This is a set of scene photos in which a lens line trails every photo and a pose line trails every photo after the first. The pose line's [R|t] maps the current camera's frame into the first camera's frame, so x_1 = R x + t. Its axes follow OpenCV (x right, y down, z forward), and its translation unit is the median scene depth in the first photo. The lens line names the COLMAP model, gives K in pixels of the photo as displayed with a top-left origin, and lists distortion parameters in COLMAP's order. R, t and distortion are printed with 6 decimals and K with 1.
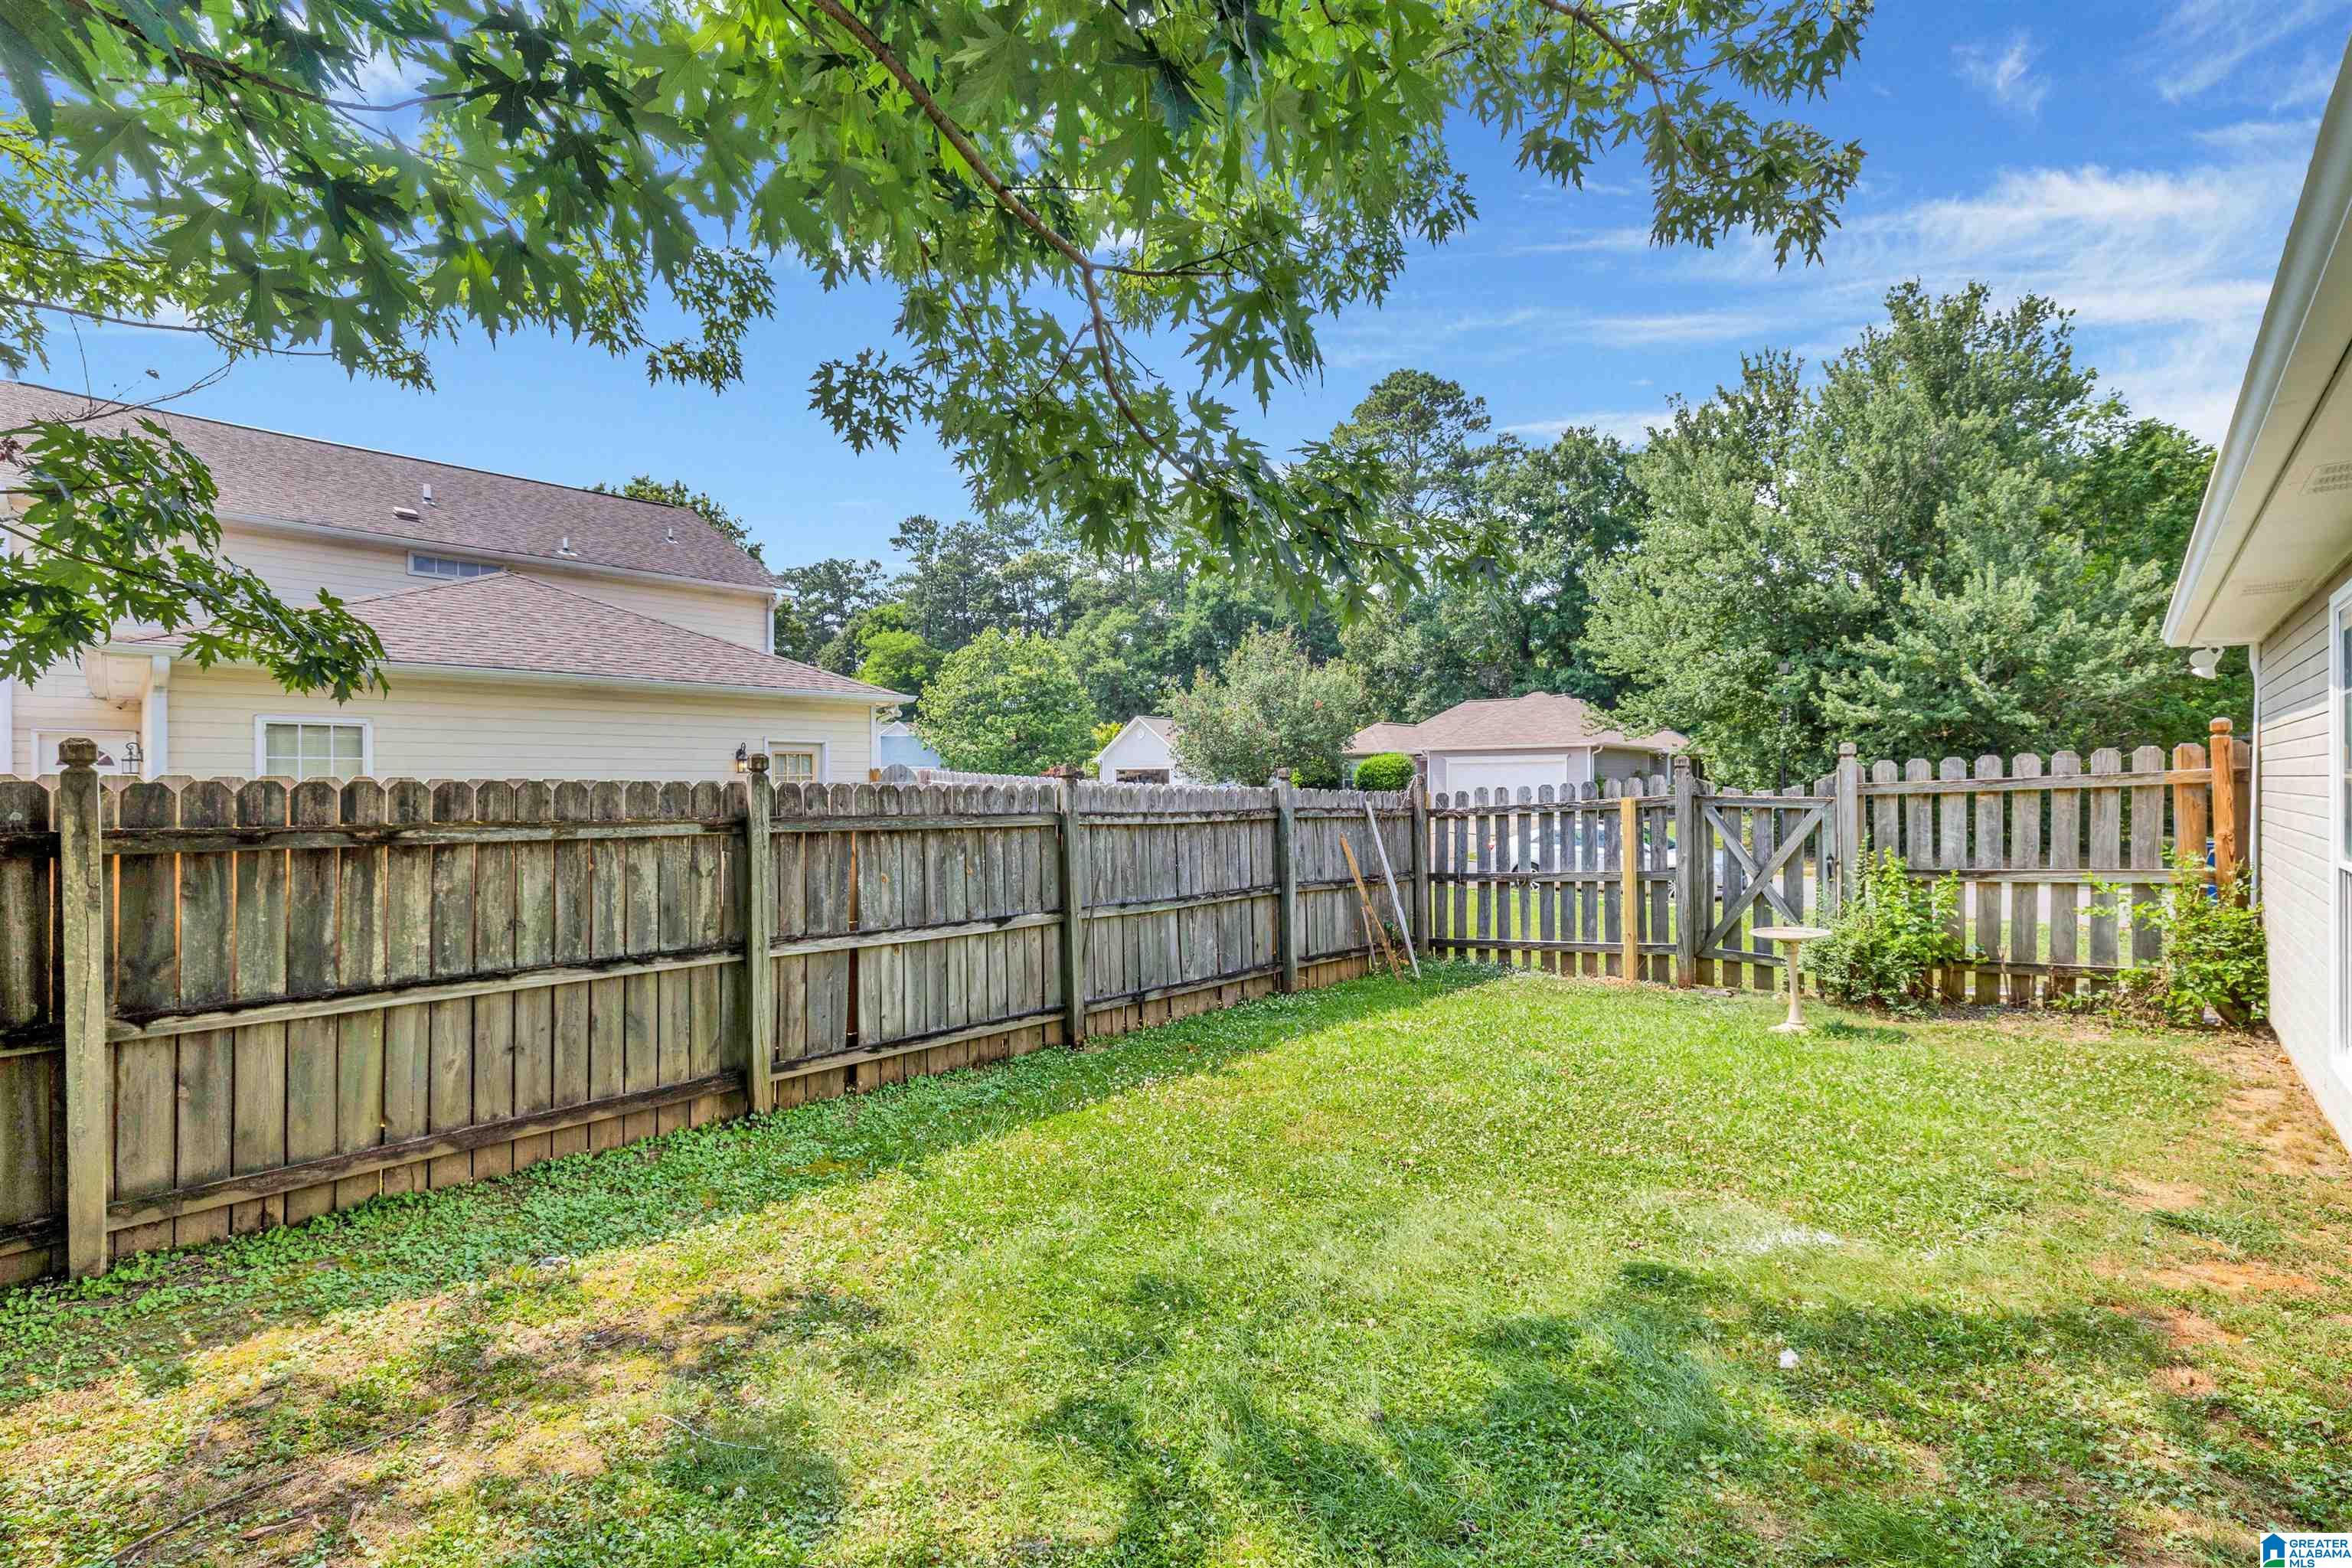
lens RADIAL K [[1003.4, 0, 1177.4], [0, 1003.4, 795.7], [0, 0, 1]] dist [-0.002452, -0.000083]
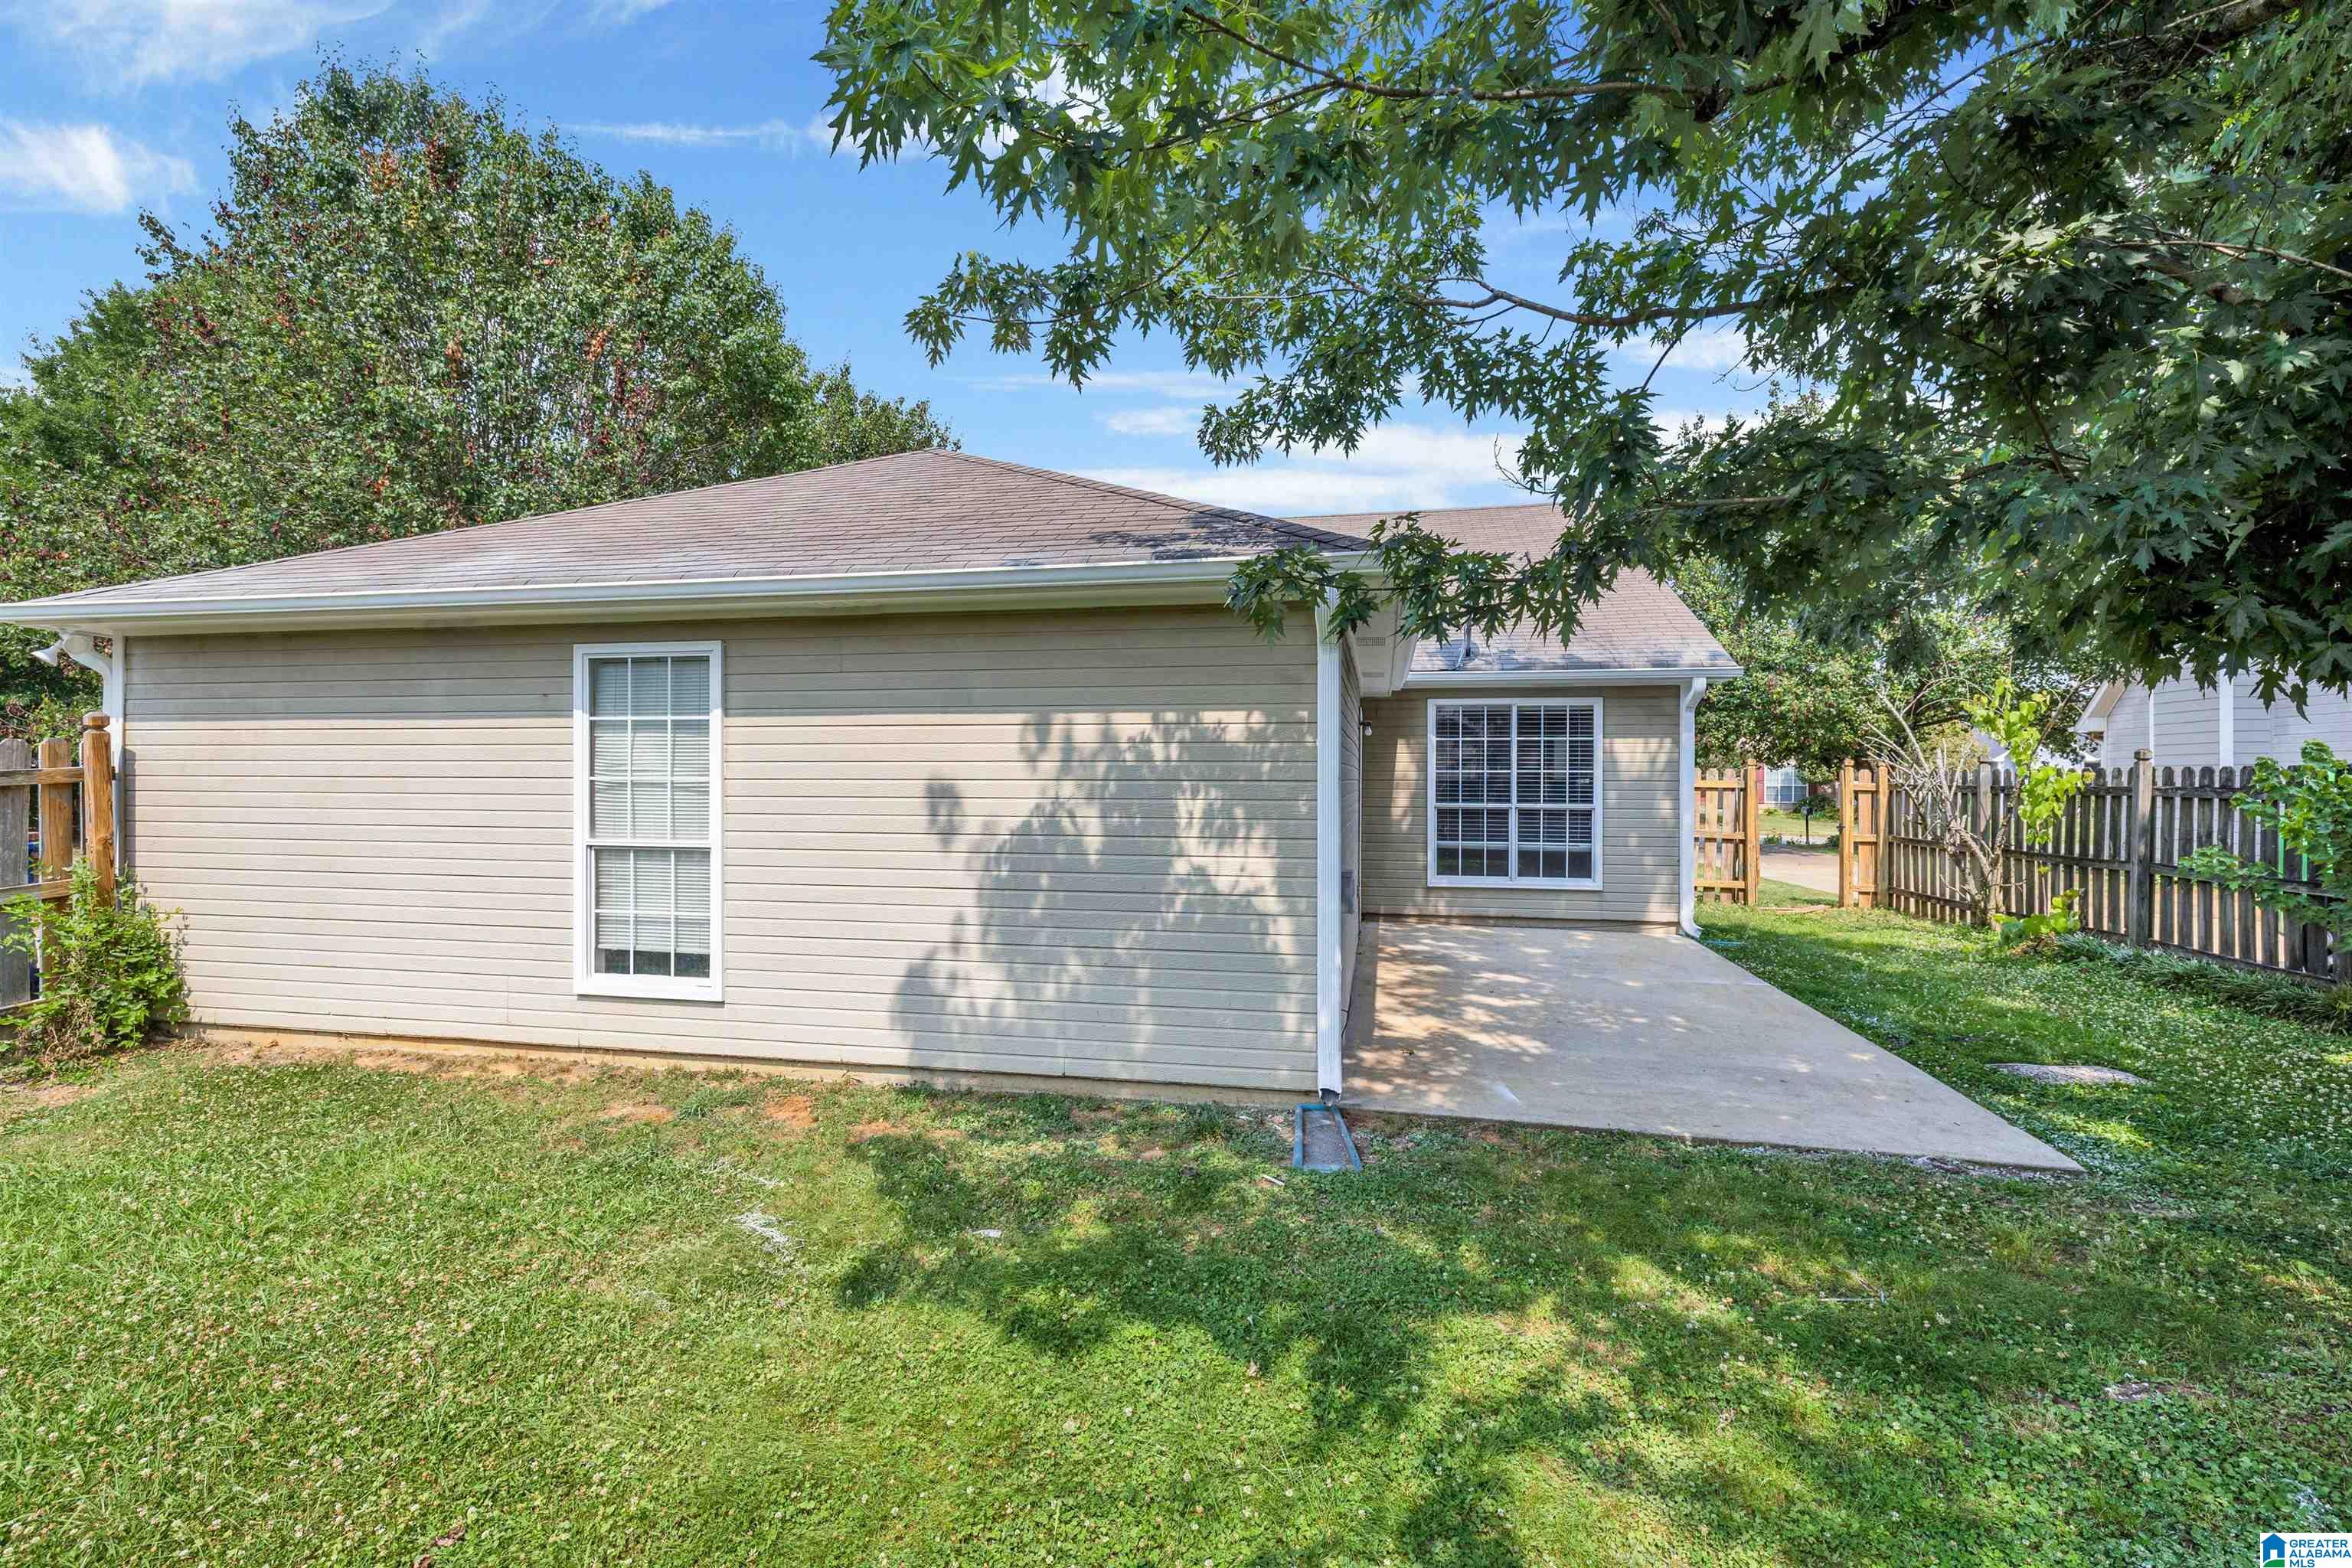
lens RADIAL K [[1021.2, 0, 1169.0], [0, 1021.2, 777.4], [0, 0, 1]] dist [0.000783, 0.000161]
pose [[-0.526313, 0.007417, 0.850258, -0.537973], [0.007350, 0.999964, -0.004173, -0.013825], [-0.850259, 0.004054, -0.526349, 1.276304]]
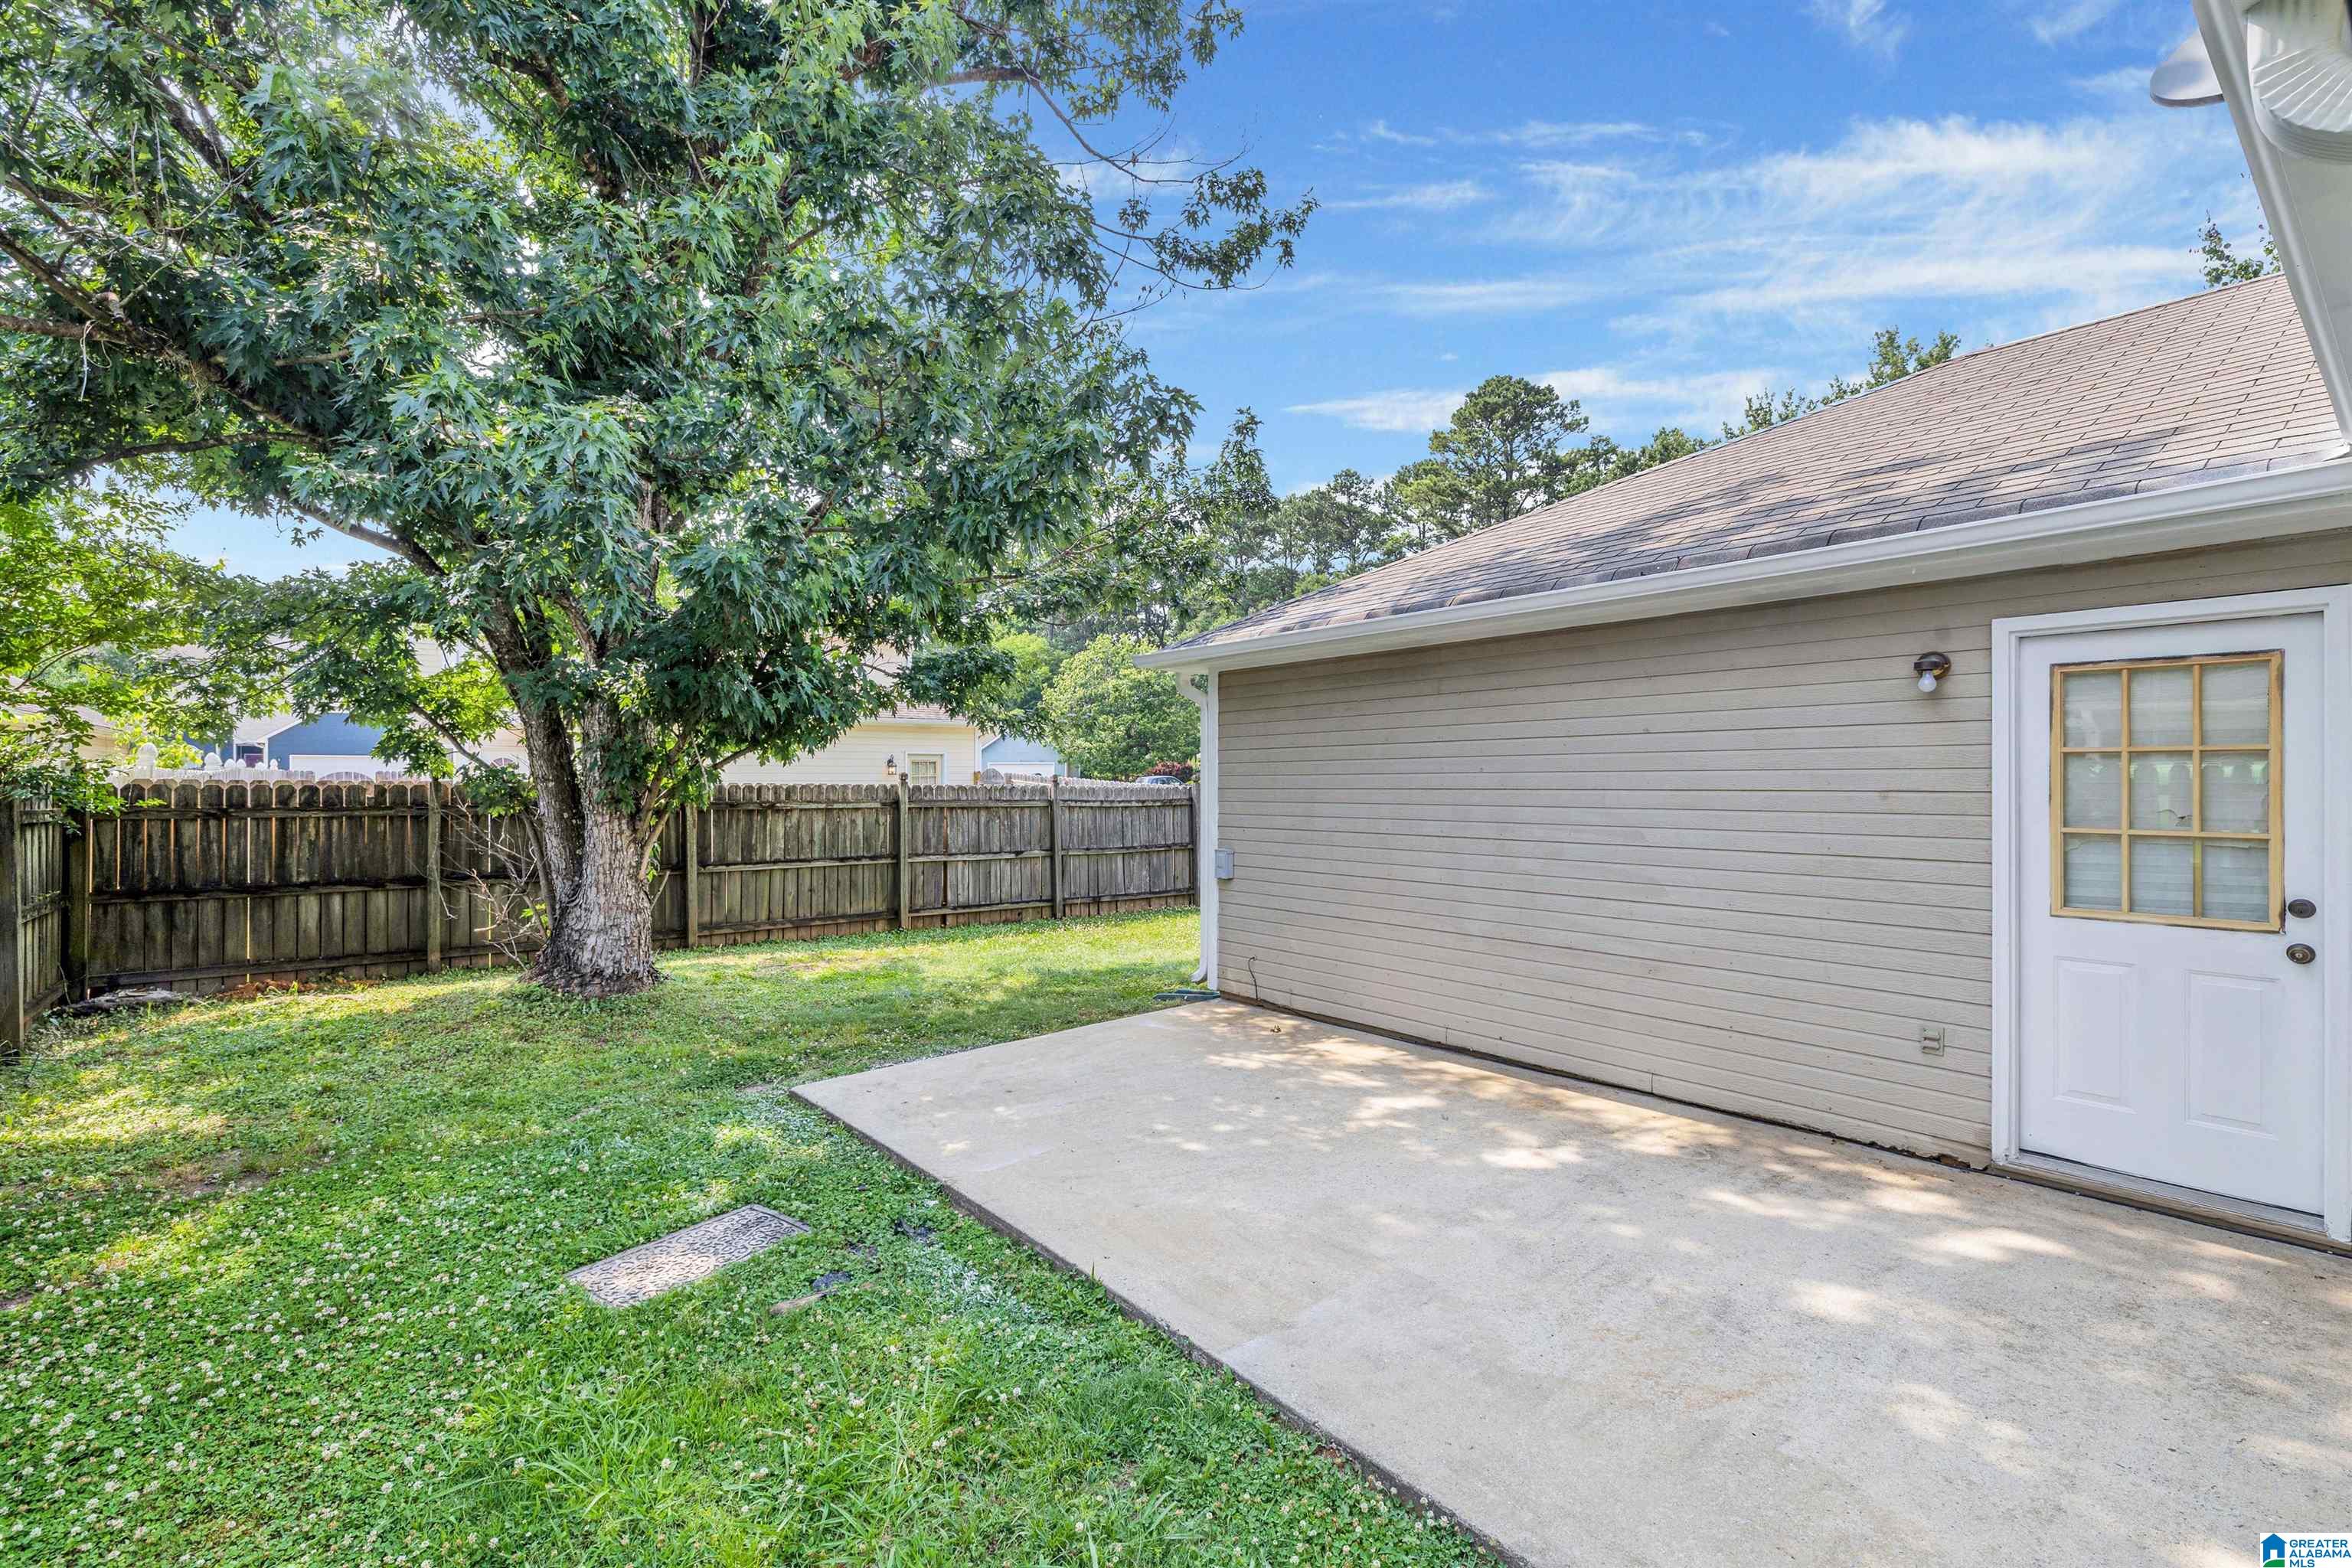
lens RADIAL K [[1021.2, 0, 1169.0], [0, 1021.2, 777.4], [0, 0, 1]] dist [0.000783, 0.000161]
pose [[0.990607, 0.001102, -0.136734, 0.410655], [-0.002614, 0.999937, -0.010878, -0.005402], [0.136713, 0.011133, 0.990548, -1.005719]]
